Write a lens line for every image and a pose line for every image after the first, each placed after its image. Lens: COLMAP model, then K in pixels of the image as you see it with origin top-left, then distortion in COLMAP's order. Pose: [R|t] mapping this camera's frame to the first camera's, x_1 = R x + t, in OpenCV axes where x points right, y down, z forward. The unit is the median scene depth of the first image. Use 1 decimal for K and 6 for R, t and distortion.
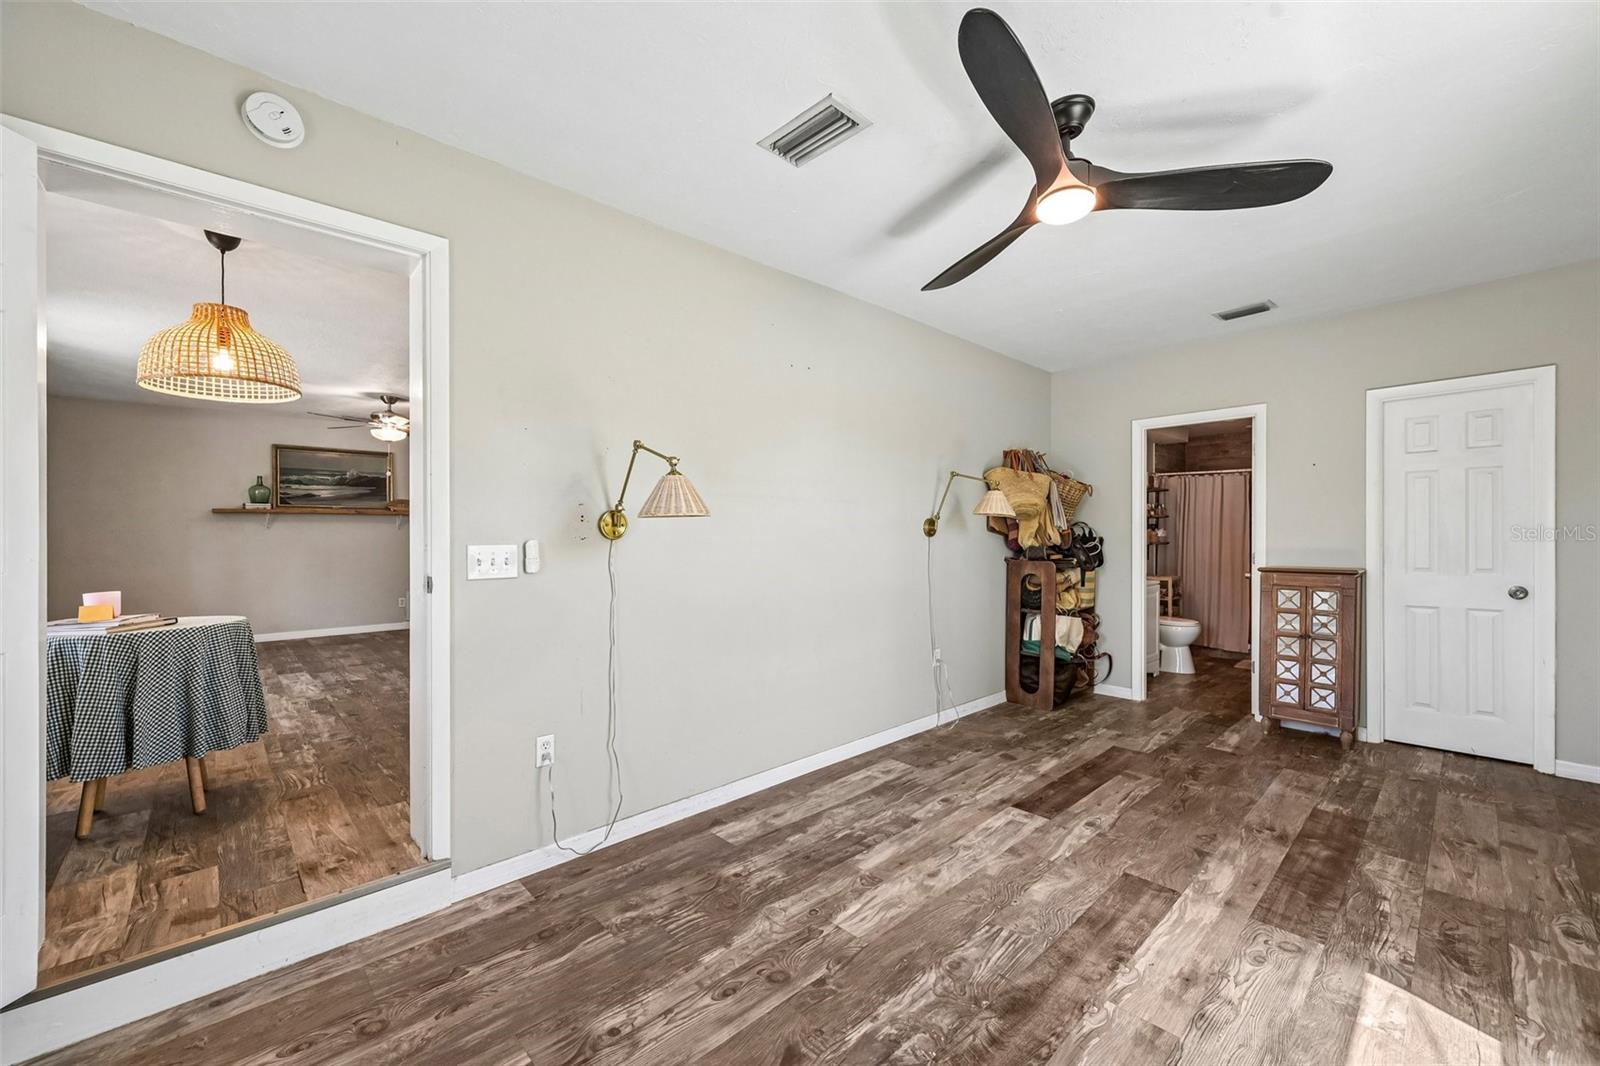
lens RADIAL K [[634.8, 0, 802.7], [0, 634.8, 540.5], [0, 0, 1]] dist [-0.001182, 0.000673]
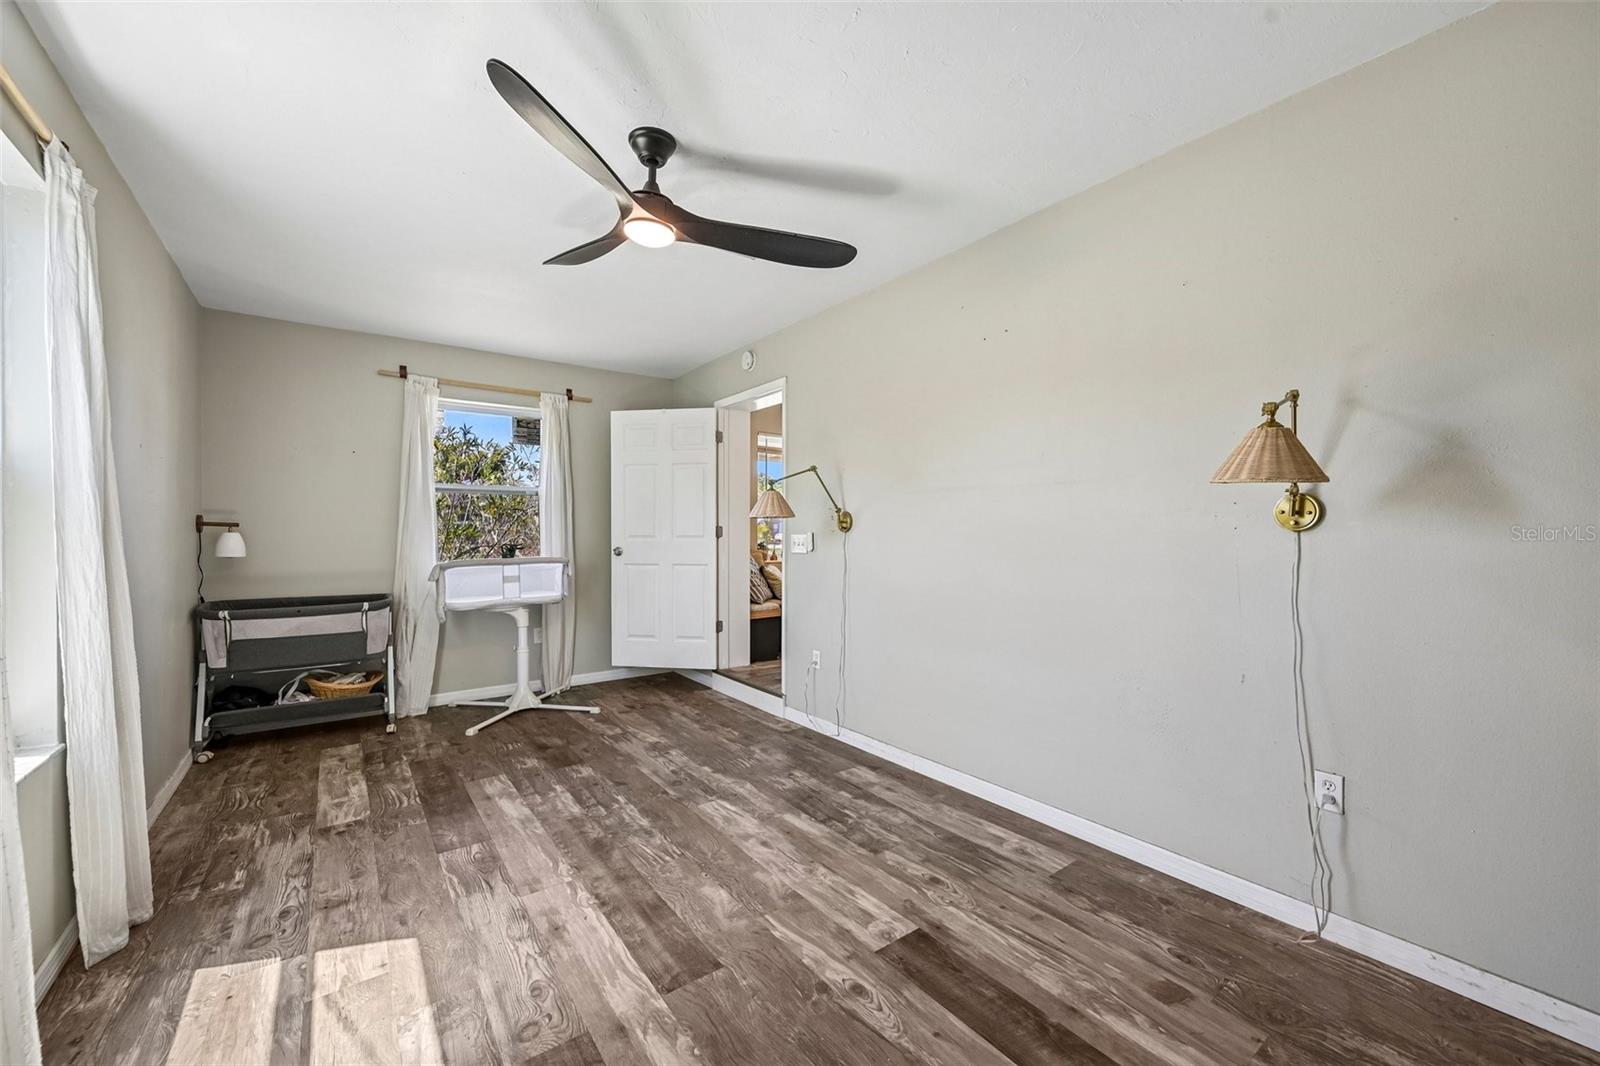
lens RADIAL K [[634.8, 0, 802.7], [0, 634.8, 540.5], [0, 0, 1]] dist [-0.001182, 0.000673]
pose [[-0.124660, 0.019041, -0.992017, 1.291684], [-0.002982, 0.999804, 0.019565, -0.010883], [0.992195, 0.005397, -0.124579, 1.227621]]
